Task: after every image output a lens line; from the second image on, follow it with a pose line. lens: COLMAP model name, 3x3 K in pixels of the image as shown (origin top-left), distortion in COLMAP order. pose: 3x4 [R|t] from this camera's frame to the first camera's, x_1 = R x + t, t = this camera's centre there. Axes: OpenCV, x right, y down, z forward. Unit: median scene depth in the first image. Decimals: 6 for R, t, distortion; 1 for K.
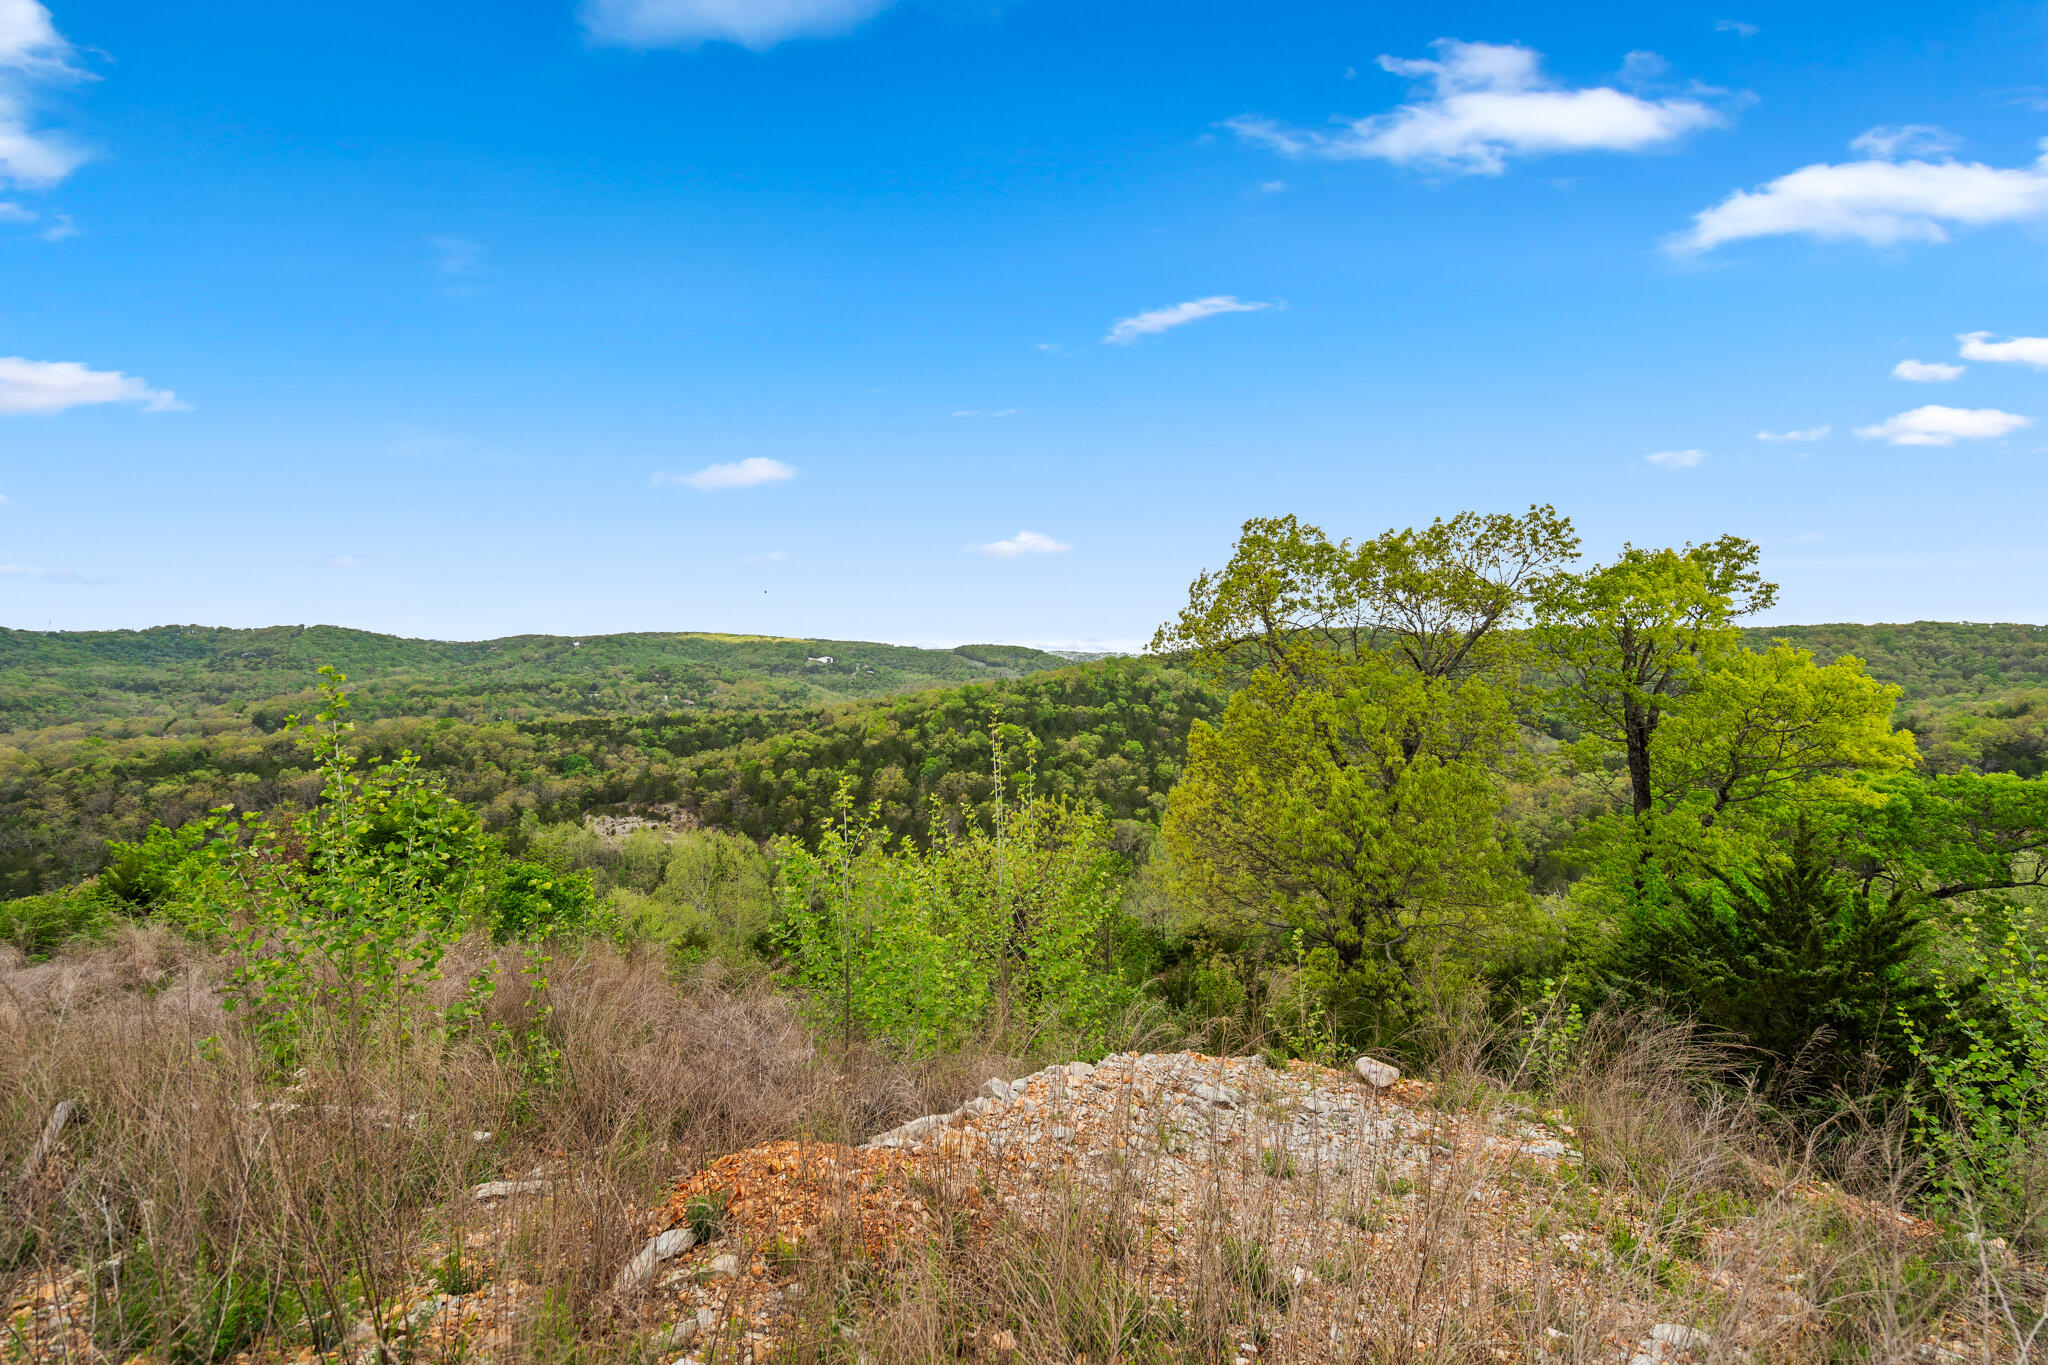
lens RADIAL K [[931.6, 0, 1017.4], [0, 931.6, 658.8], [0, 0, 1]] dist [-0.004116, 0.002464]
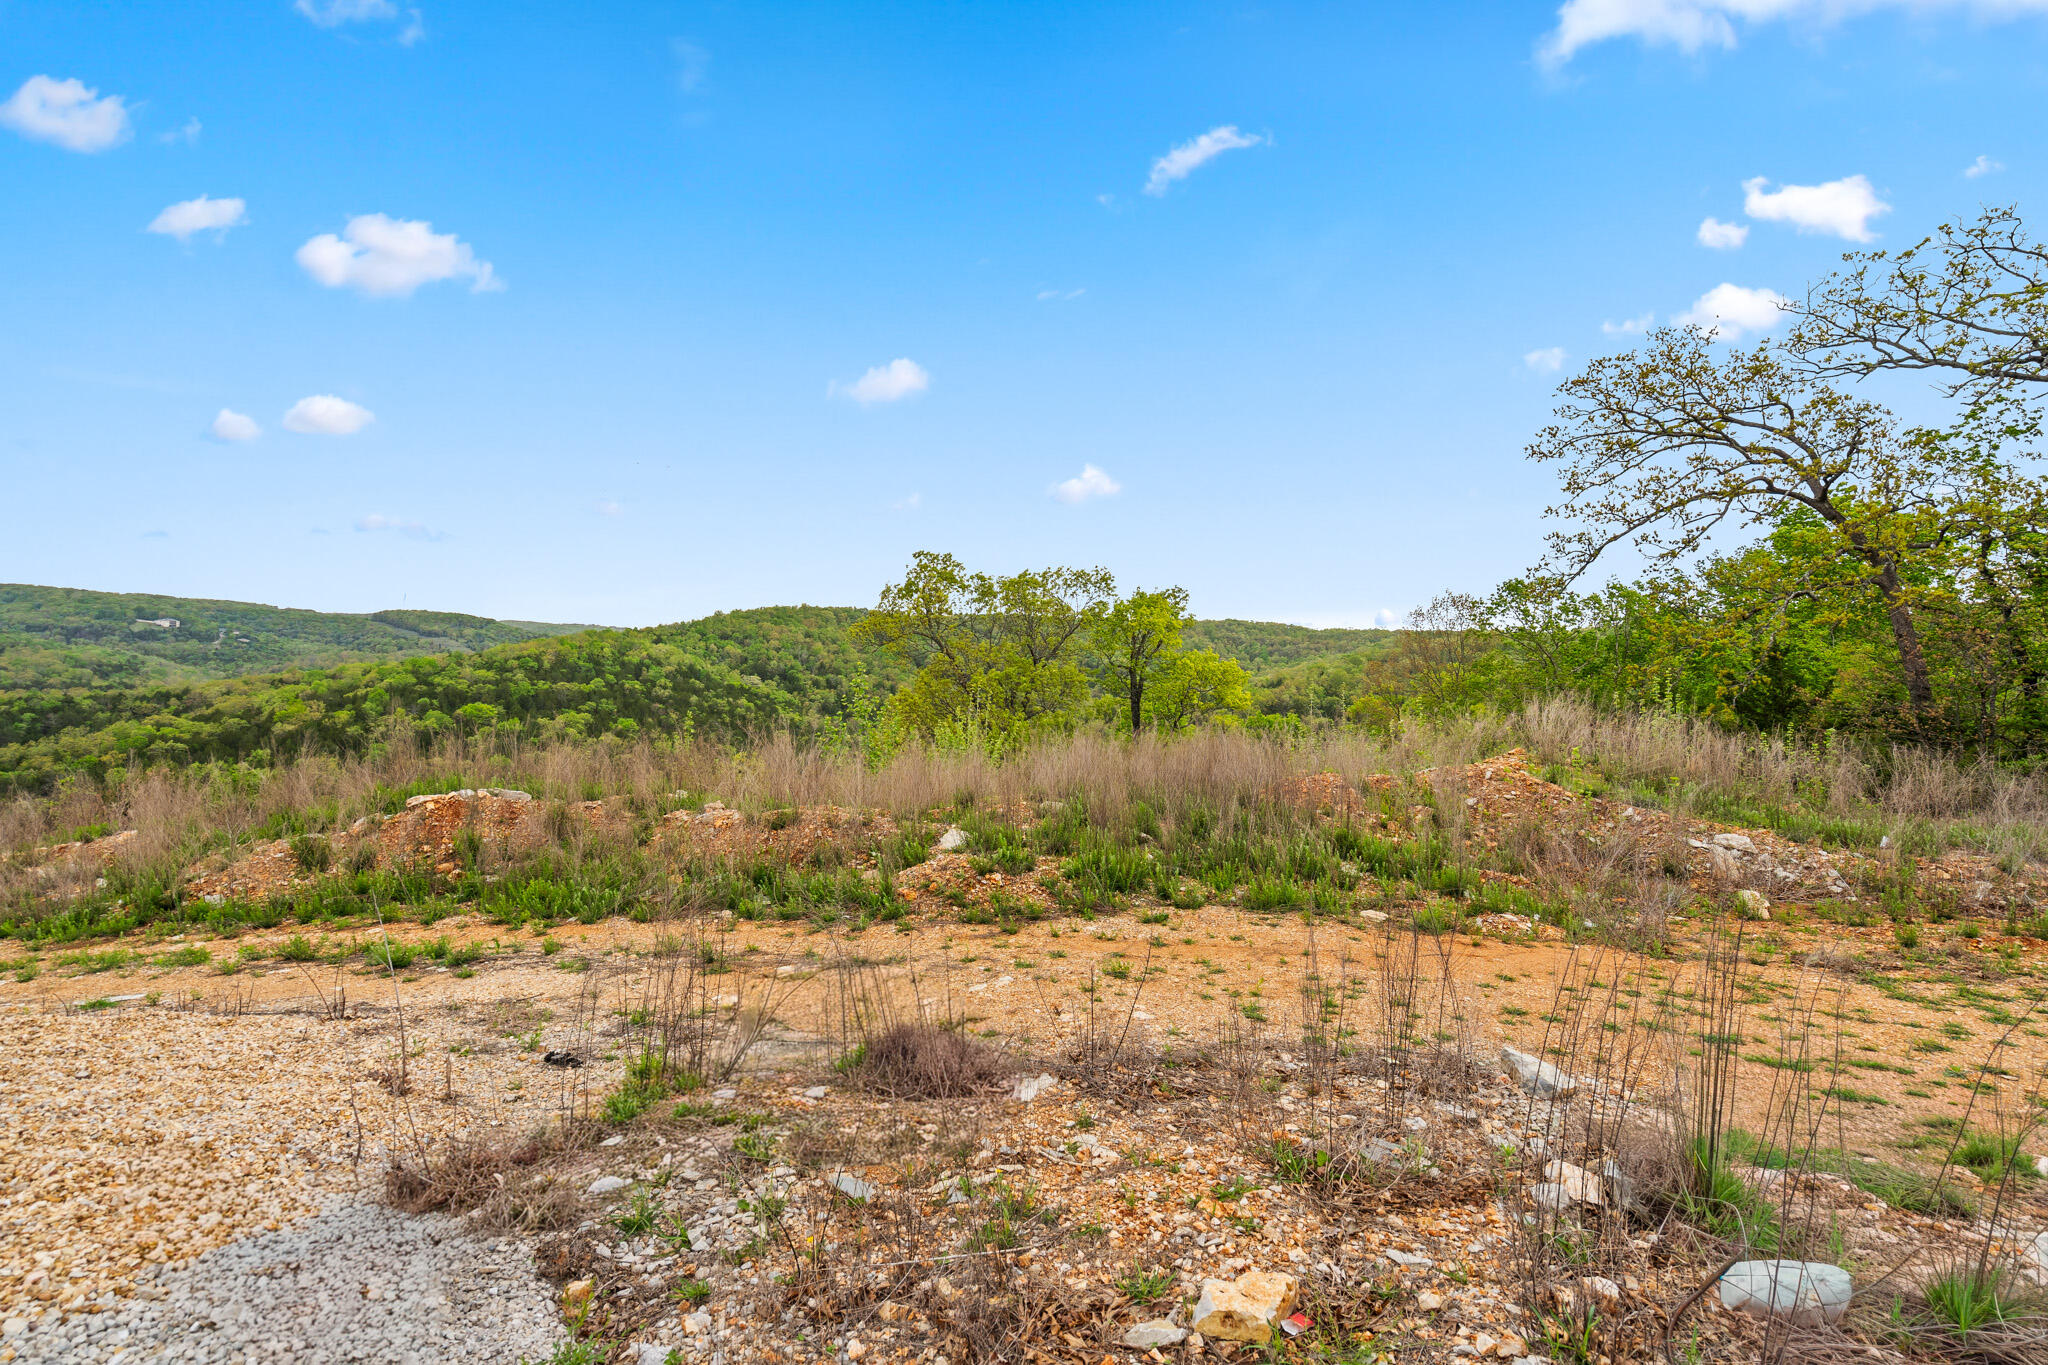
lens RADIAL K [[931.6, 0, 1017.6], [0, 931.6, 665.0], [0, 0, 1]] dist [-0.004116, 0.002464]
pose [[0.854790, 0.005737, 0.518942, -0.023292], [-0.022613, 0.999401, 0.026198, -0.000816], [-0.518480, -0.034129, 0.854408, -0.020752]]
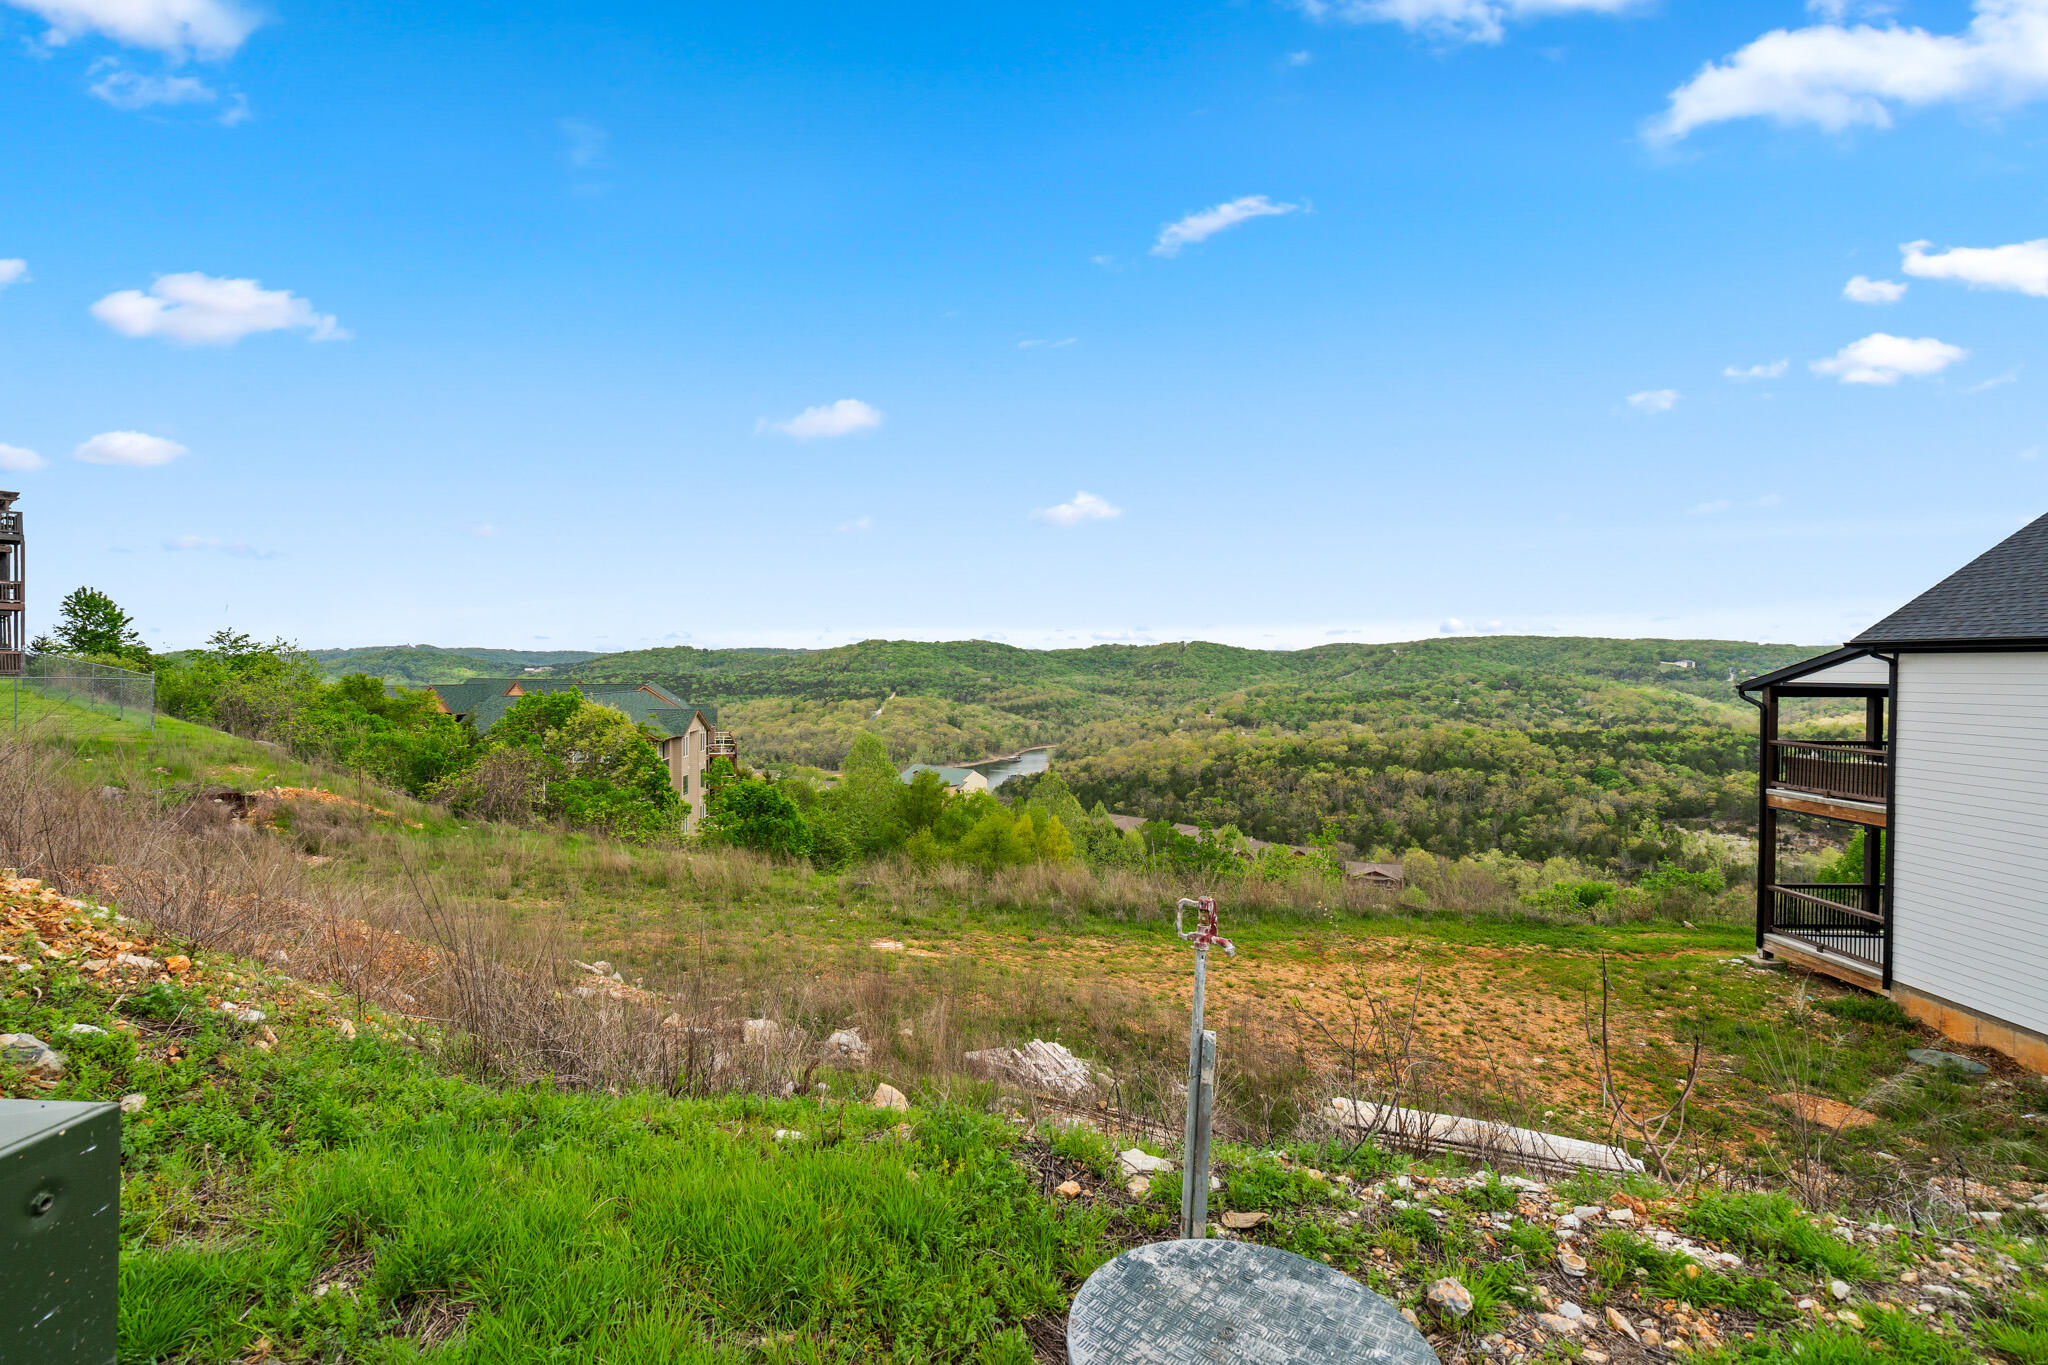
lens RADIAL K [[931.6, 0, 1005.6], [0, 931.6, 670.1], [0, 0, 1]] dist [-0.004116, 0.002464]
pose [[0.718023, -0.007015, -0.695984, -0.193149], [0.013933, 0.999894, 0.004297, -0.019784], [0.695880, -0.012783, 0.718045, -0.211856]]
